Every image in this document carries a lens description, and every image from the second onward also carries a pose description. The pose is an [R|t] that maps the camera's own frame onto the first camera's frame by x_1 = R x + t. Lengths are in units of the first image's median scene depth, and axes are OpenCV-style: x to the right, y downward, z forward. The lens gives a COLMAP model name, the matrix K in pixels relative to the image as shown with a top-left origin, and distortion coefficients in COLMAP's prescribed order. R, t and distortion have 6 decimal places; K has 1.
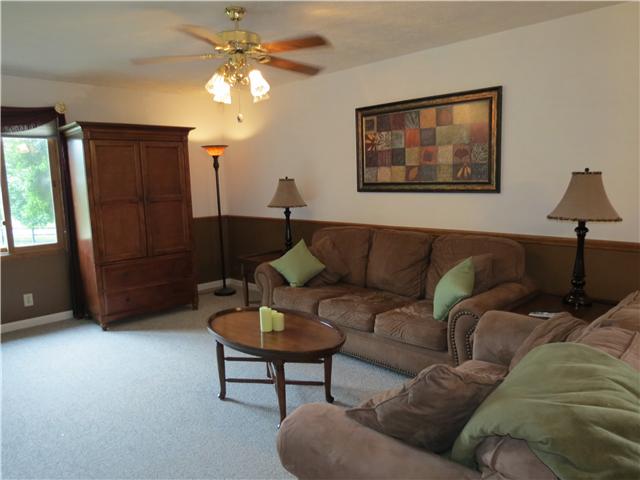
lens RADIAL K [[457.5, 0, 320.9], [0, 457.5, 239.1], [0, 0, 1]] dist [-0.009670, -0.001252]
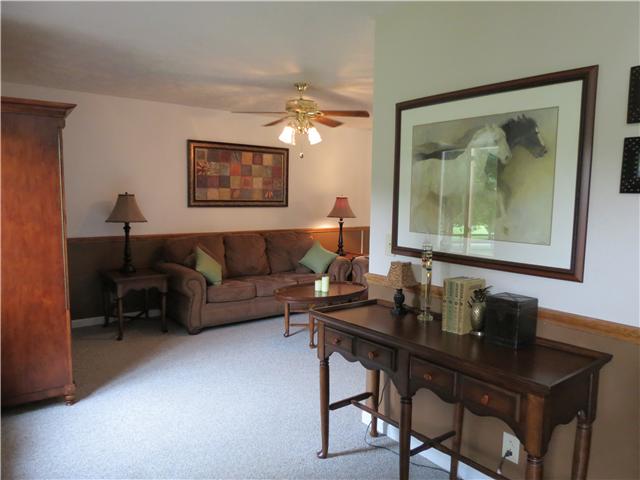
lens RADIAL K [[457.5, 0, 320.2], [0, 457.5, 241.0], [0, 0, 1]] dist [-0.009670, -0.001252]
pose [[0.139468, -0.073536, 0.987492, -1.187003], [0.112288, 0.991981, 0.058011, -0.049791], [-0.983839, 0.102793, 0.146607, 0.534380]]
